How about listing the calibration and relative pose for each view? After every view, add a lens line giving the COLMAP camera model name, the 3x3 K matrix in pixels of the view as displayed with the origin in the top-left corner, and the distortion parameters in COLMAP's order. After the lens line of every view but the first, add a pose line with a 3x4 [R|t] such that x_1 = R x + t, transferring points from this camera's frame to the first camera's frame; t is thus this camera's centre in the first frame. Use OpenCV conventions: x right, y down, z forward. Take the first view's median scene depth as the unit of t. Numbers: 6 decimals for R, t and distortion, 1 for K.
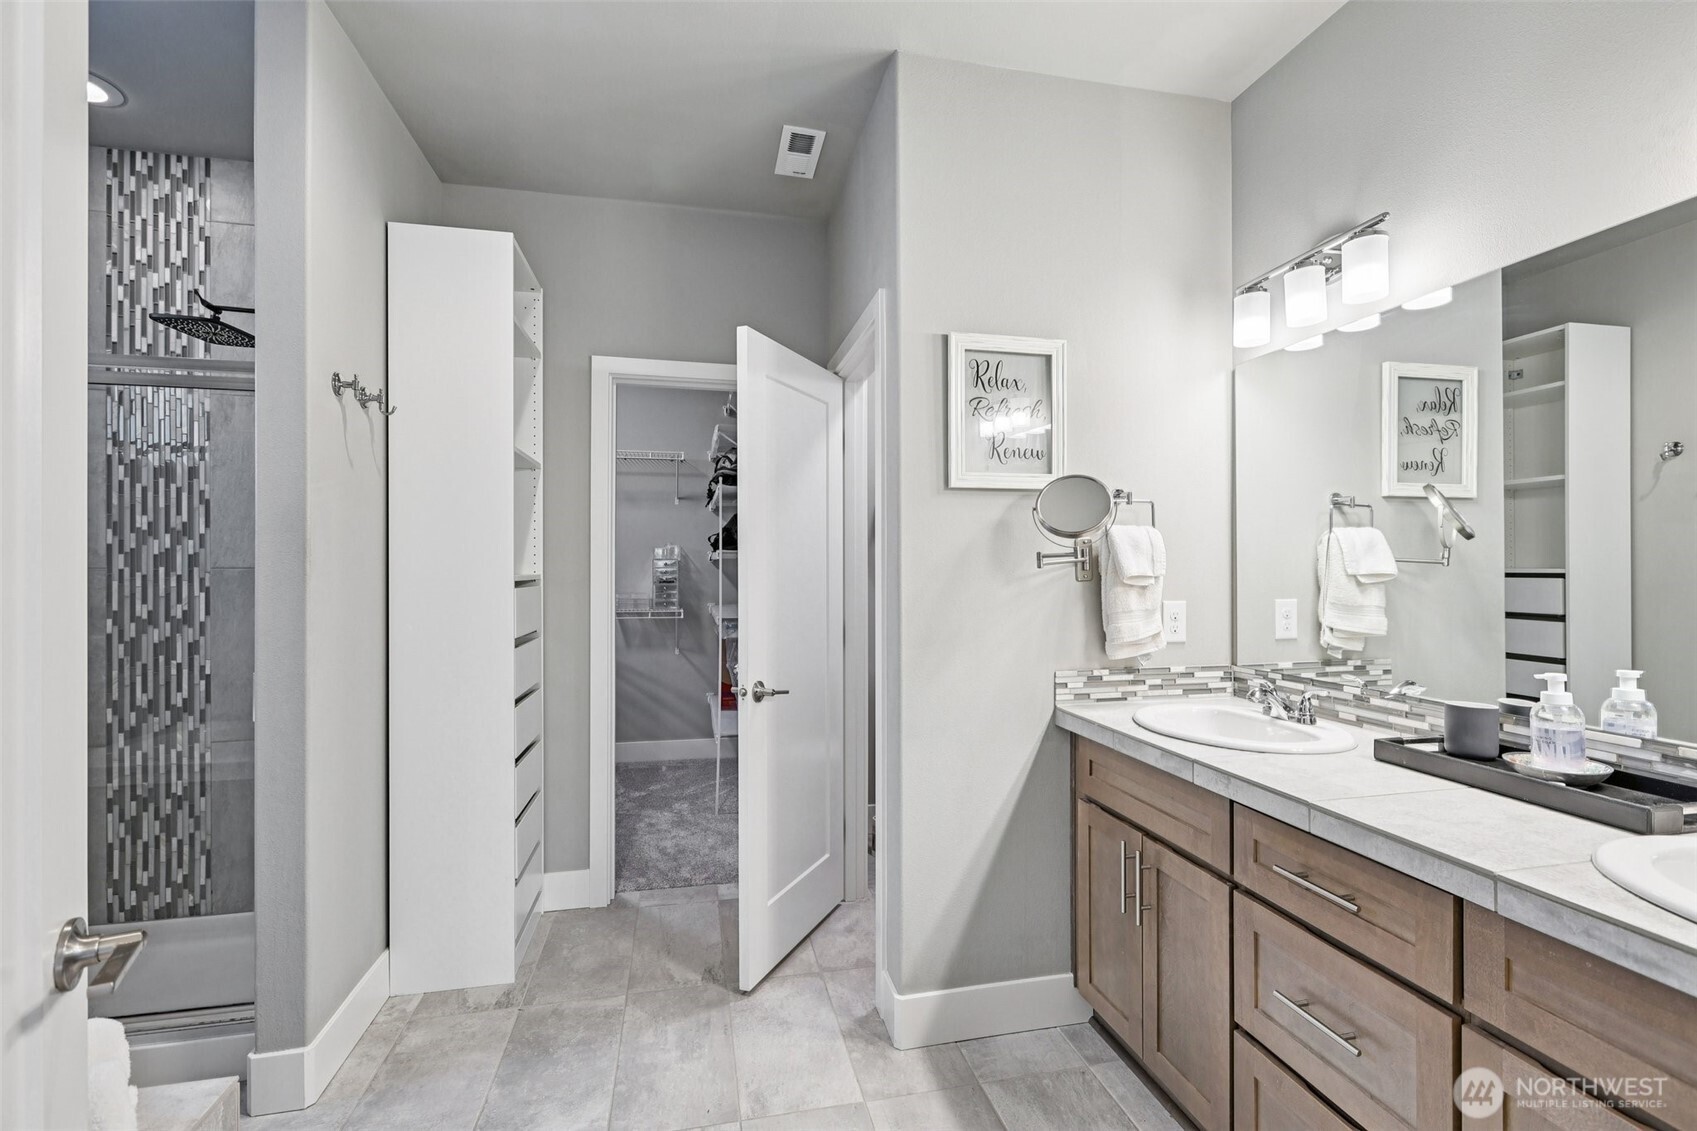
lens RADIAL K [[759.0, 0, 850.4], [0, 759.0, 565.6], [0, 0, 1]] dist [0.000865, 0.000232]
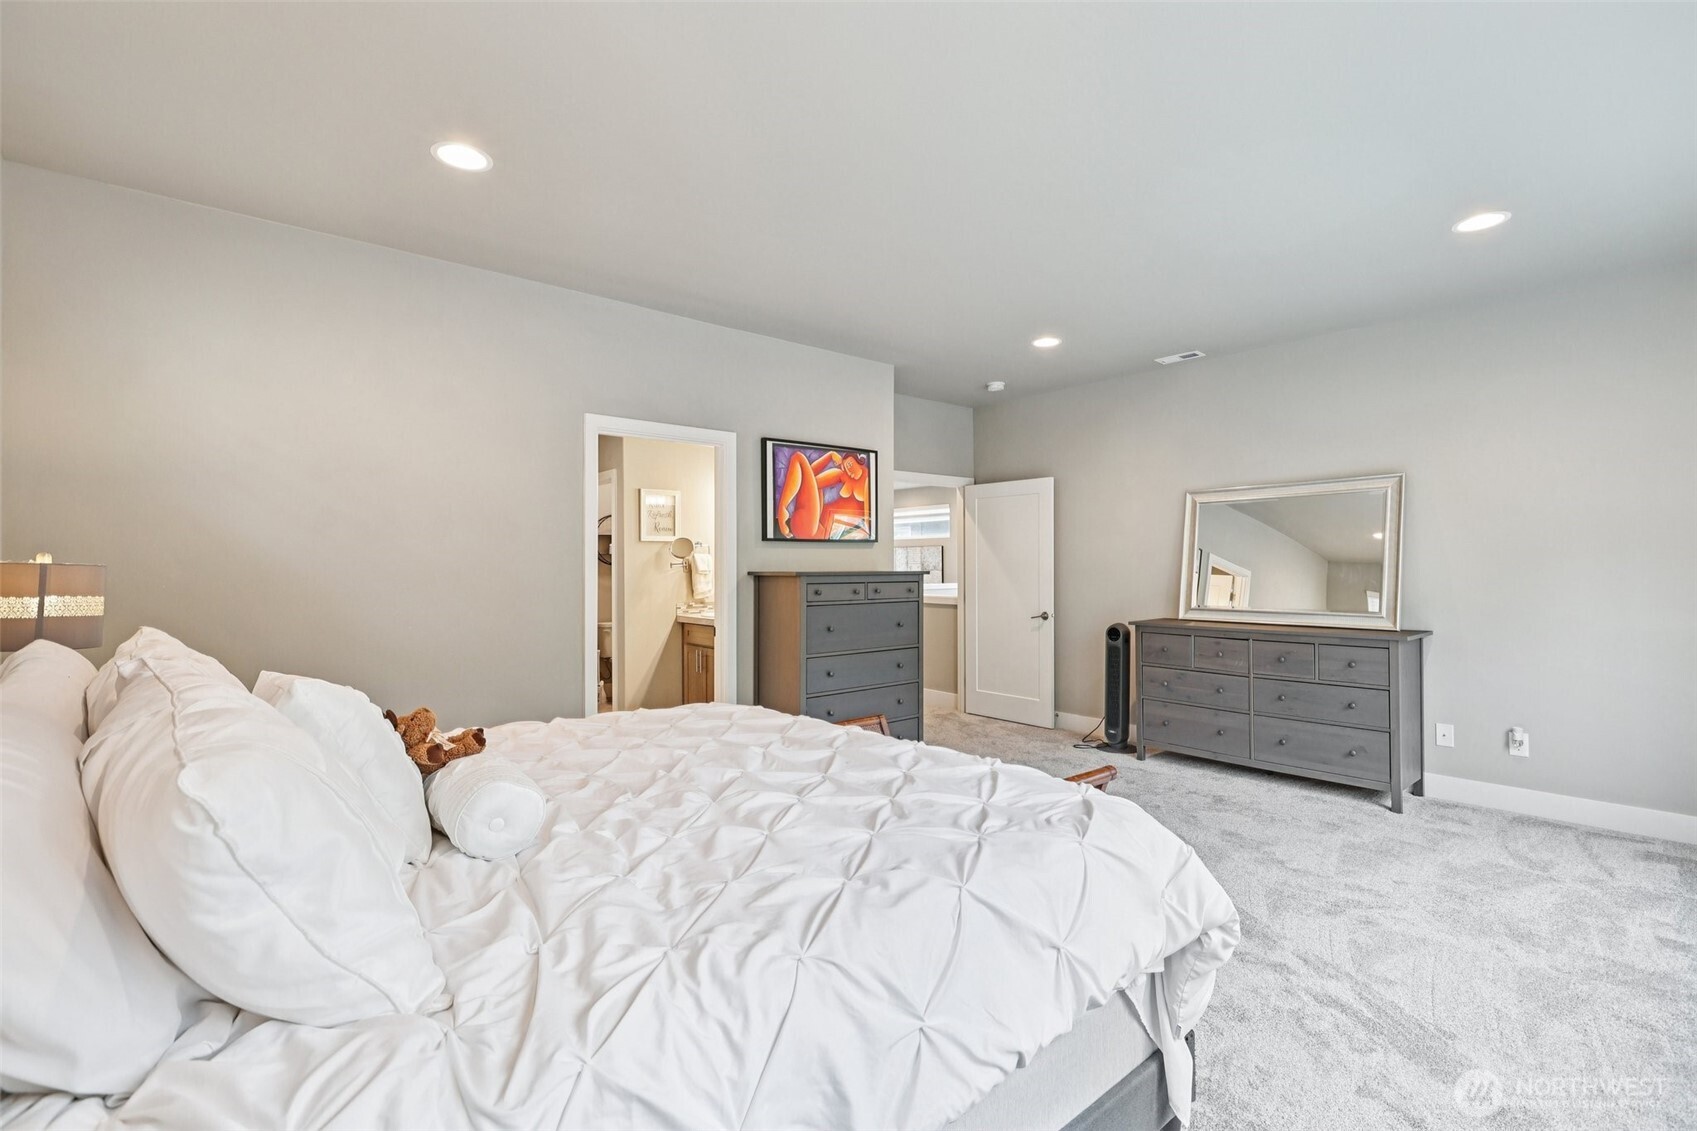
lens RADIAL K [[759.0, 0, 846.9], [0, 759.0, 563.9], [0, 0, 1]] dist [0.000865, 0.000232]
pose [[0.883452, -0.003136, 0.468511, -0.137066], [0.003979, 0.999992, -0.000808, -0.002182], [-0.468505, 0.002578, 0.883457, -0.498583]]
